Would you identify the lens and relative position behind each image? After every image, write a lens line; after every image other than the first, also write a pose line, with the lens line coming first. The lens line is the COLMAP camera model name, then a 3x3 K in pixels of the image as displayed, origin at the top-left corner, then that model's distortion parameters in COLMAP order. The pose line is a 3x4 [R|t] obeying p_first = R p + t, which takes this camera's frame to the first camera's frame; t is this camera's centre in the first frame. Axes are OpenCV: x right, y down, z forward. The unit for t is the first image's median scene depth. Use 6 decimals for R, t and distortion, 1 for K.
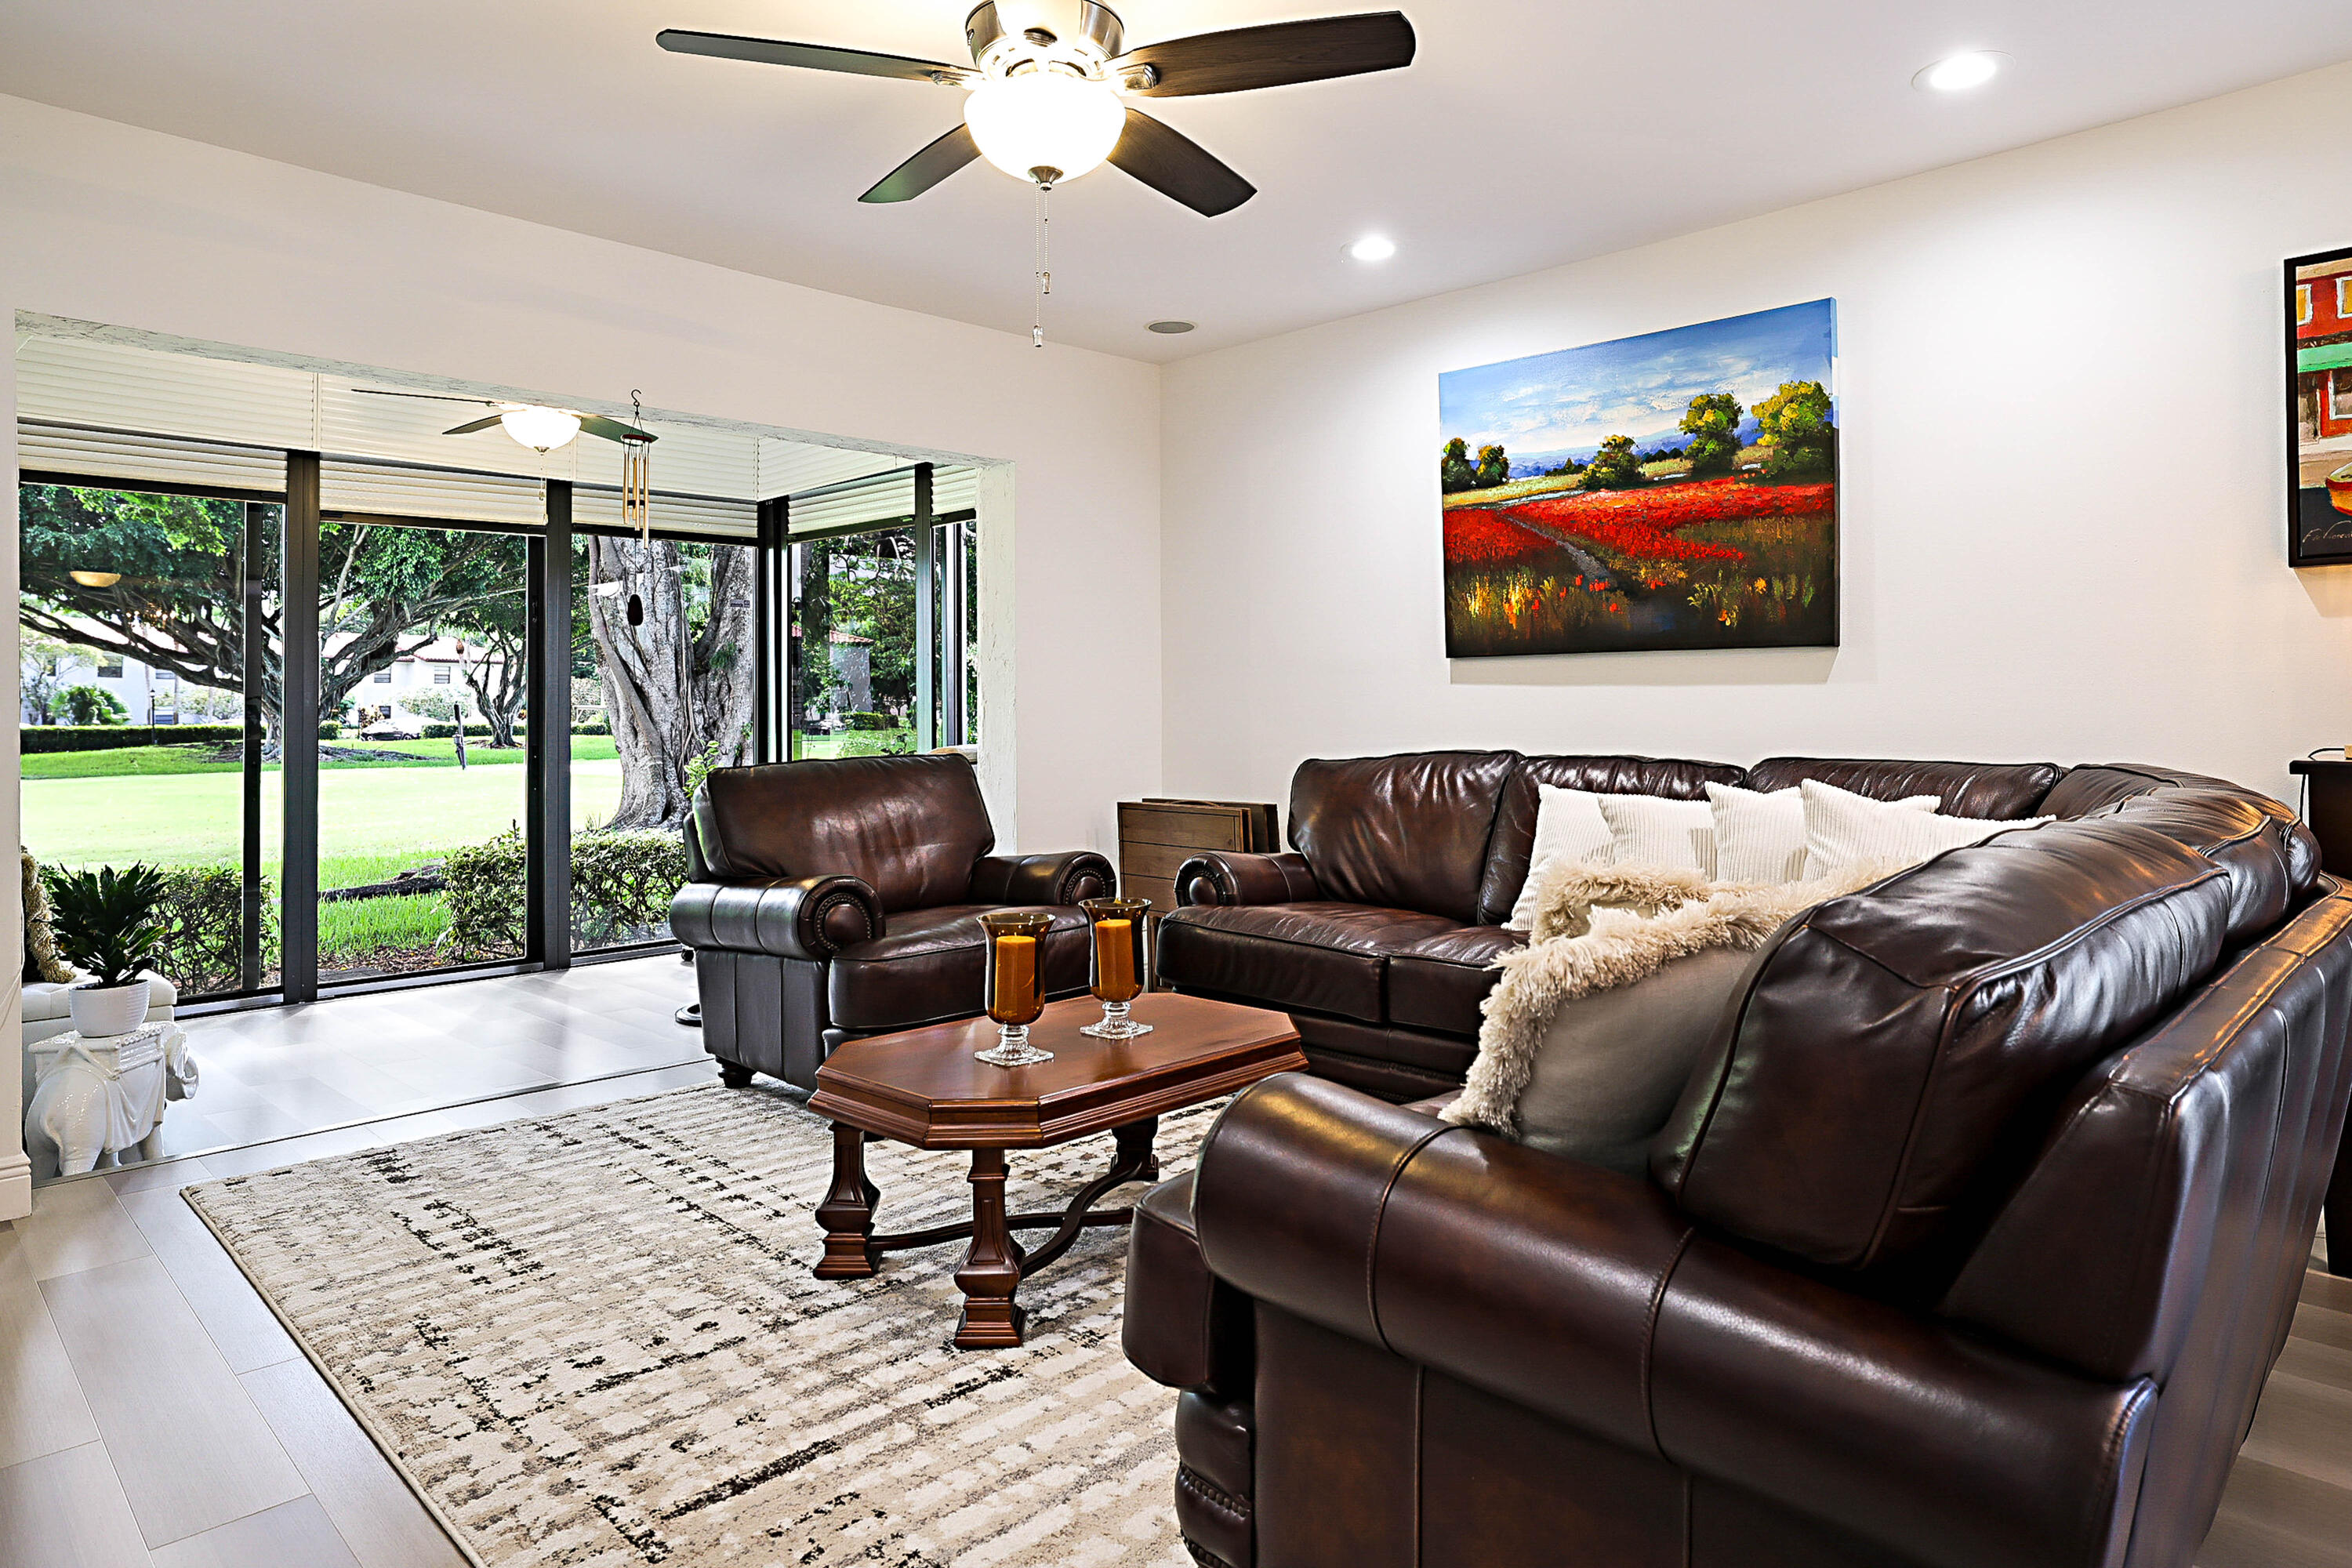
lens RADIAL K [[1401.0, 0, 1175.3], [0, 1401.0, 696.6], [0, 0, 1]] dist [-0.021434, 0.029506]
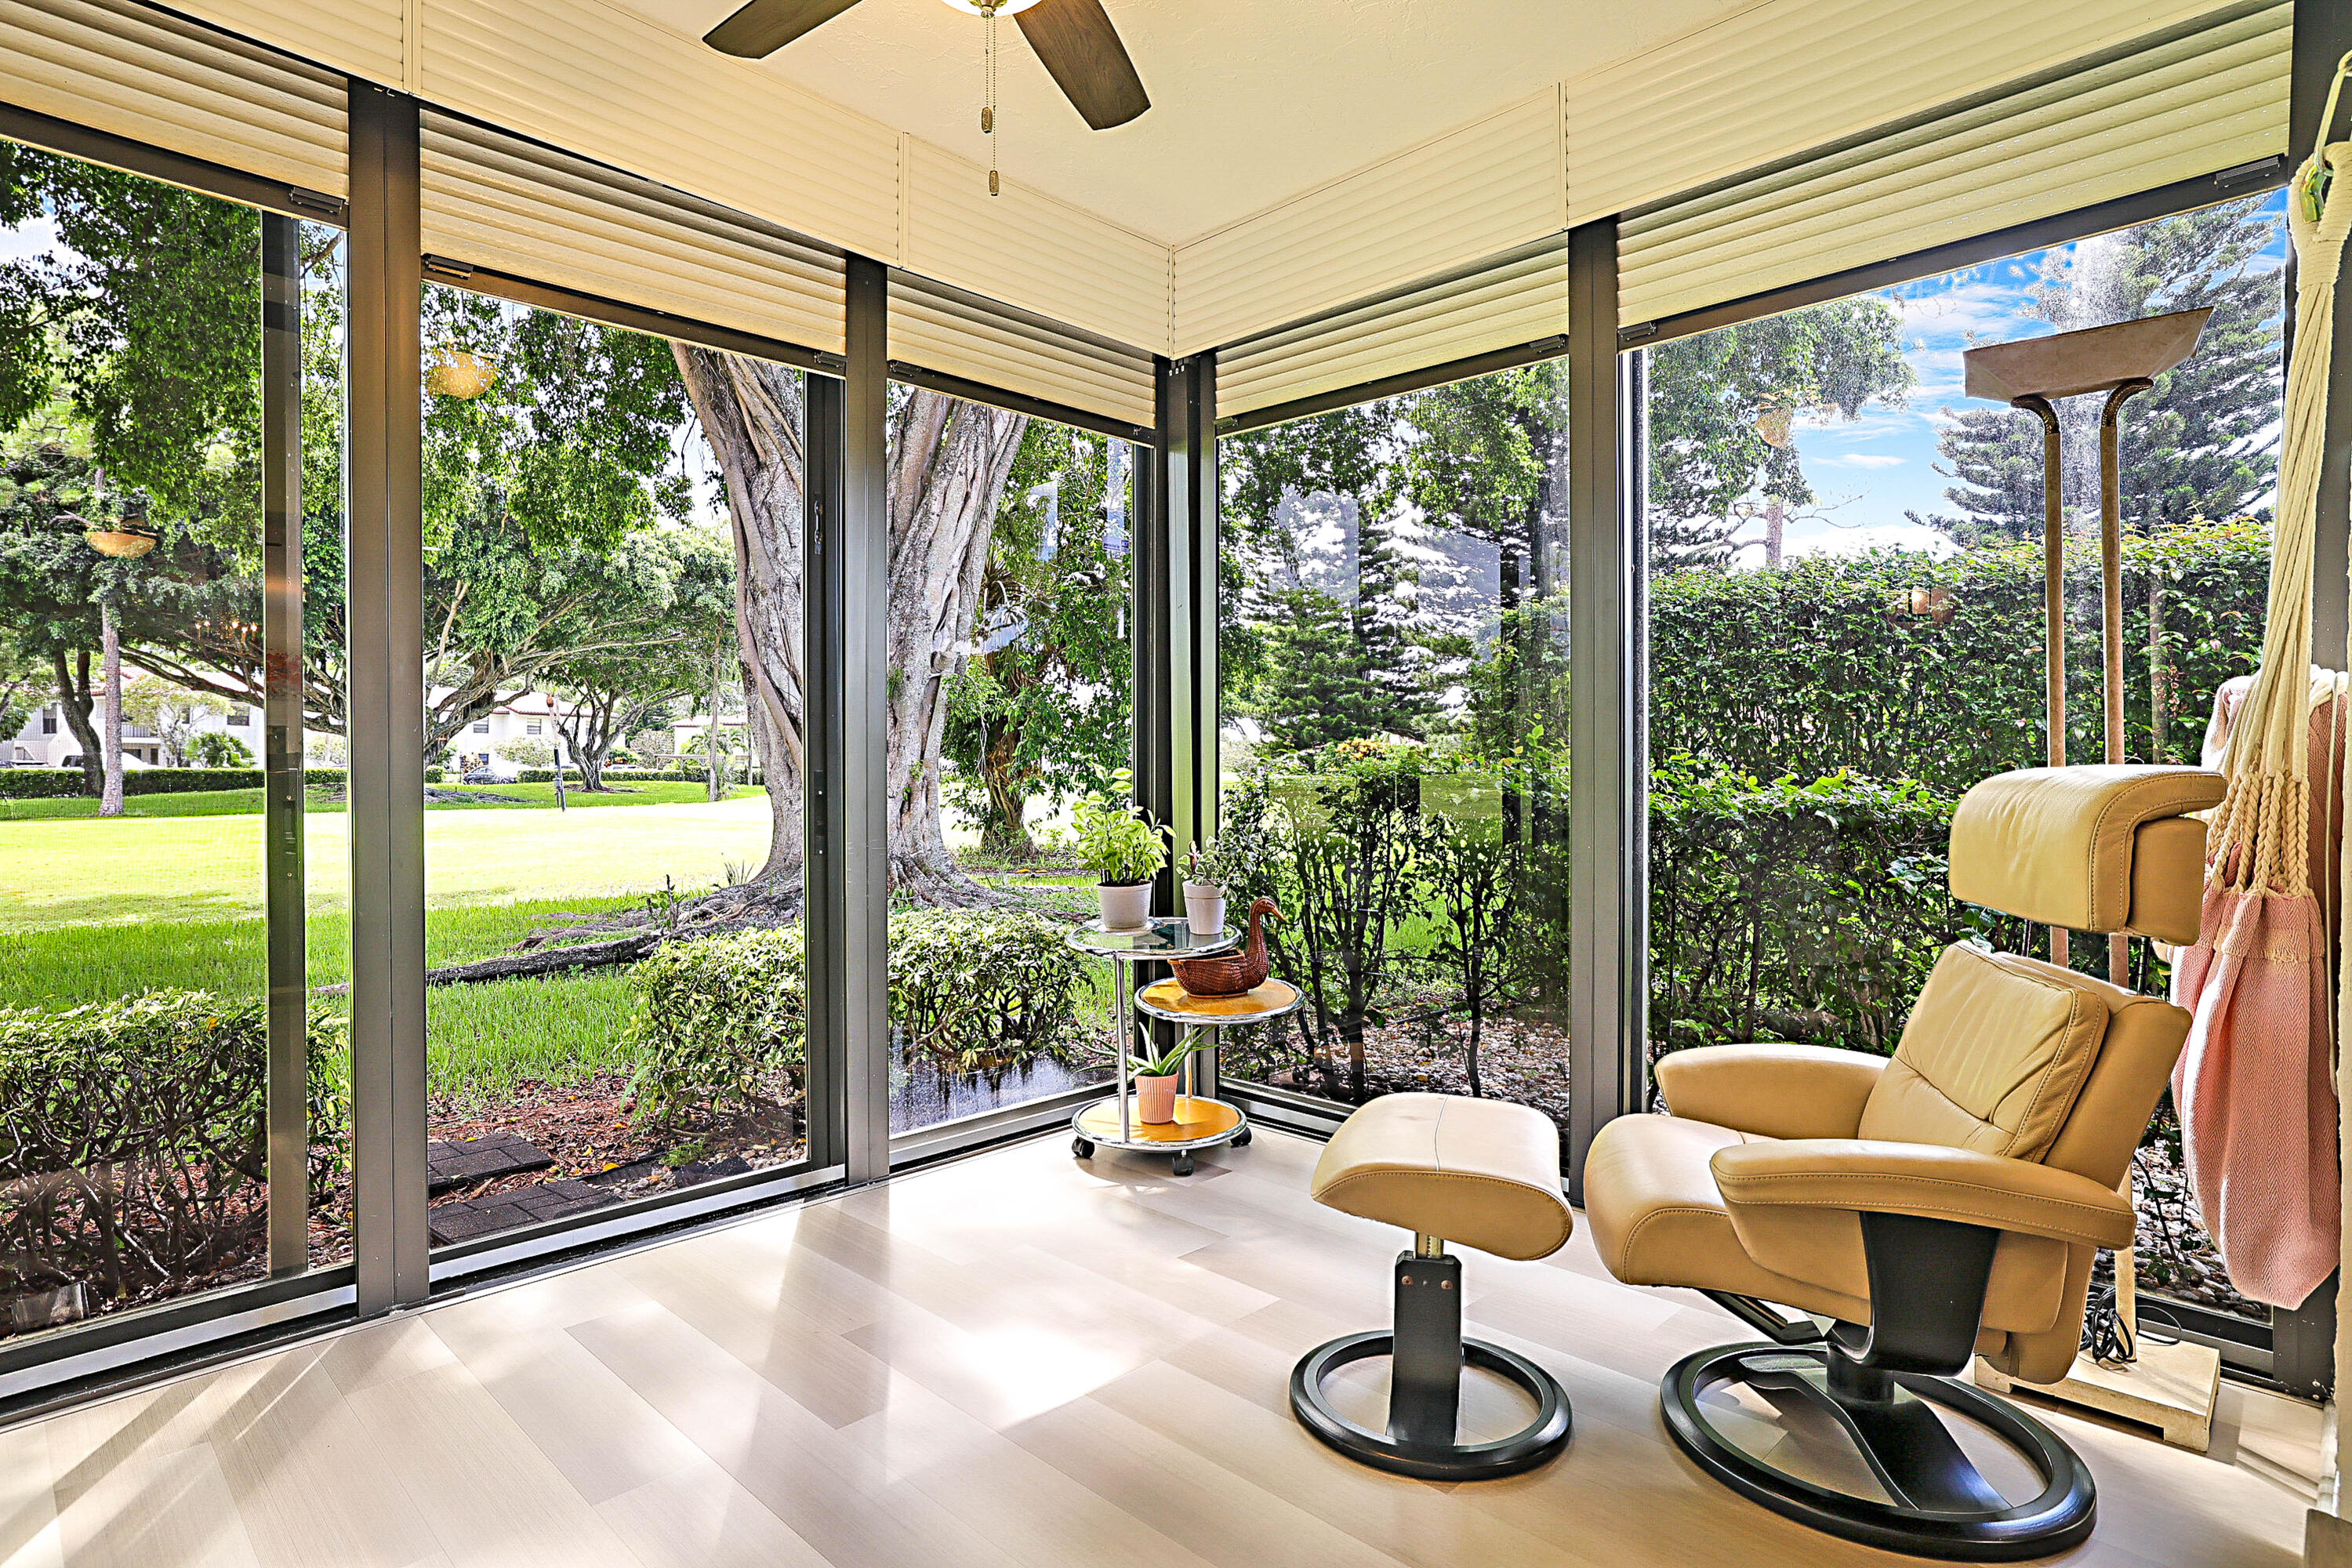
lens RADIAL K [[1235.6, 0, 1166.0], [0, 1235.6, 795.4], [0, 0, 1]] dist [-0.001543, -0.000310]
pose [[0.999920, 0.008394, -0.009498, -0.149752], [-0.008055, 0.999347, 0.035231, 0.012307], [0.009787, -0.035152, 0.999334, 0.243627]]
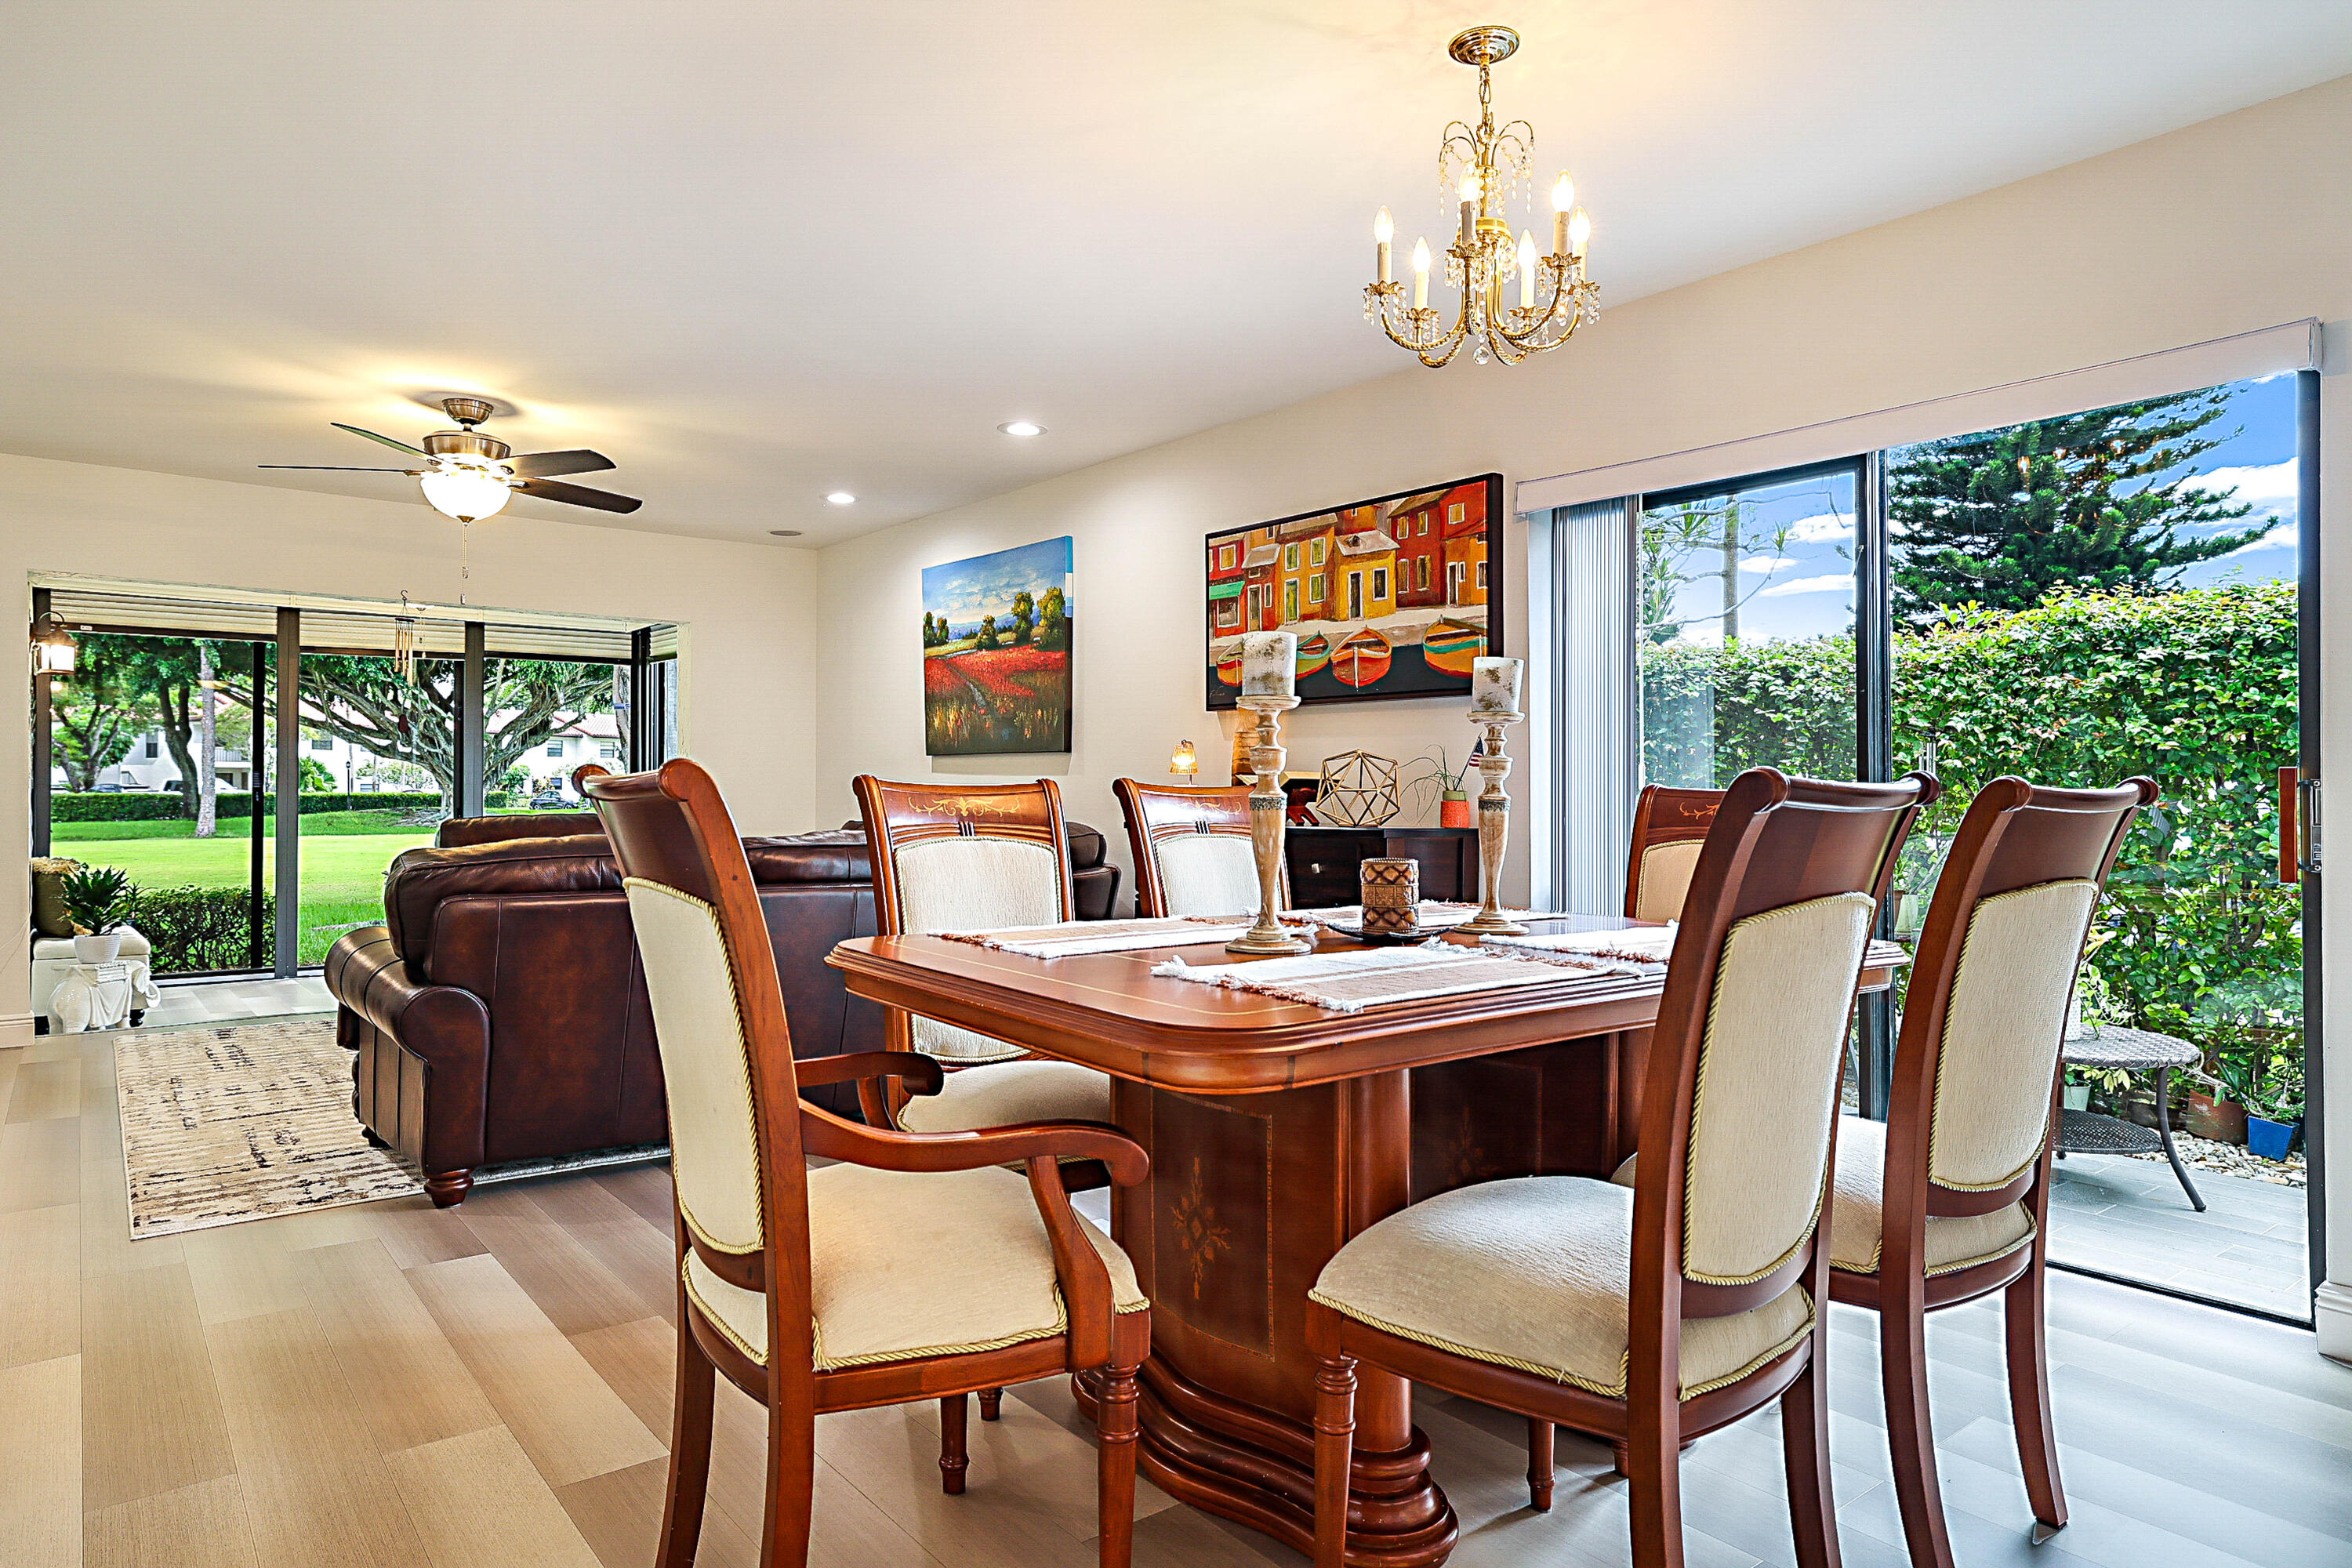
lens RADIAL K [[1401.0, 0, 1175.3], [0, 1401.0, 696.6], [0, 0, 1]] dist [-0.021434, 0.029506]
pose [[0.993454, 0.001214, -0.114226, 0.288712], [-0.007418, 0.998518, -0.053907, -0.005895], [0.113991, 0.054402, 0.991991, -0.212525]]
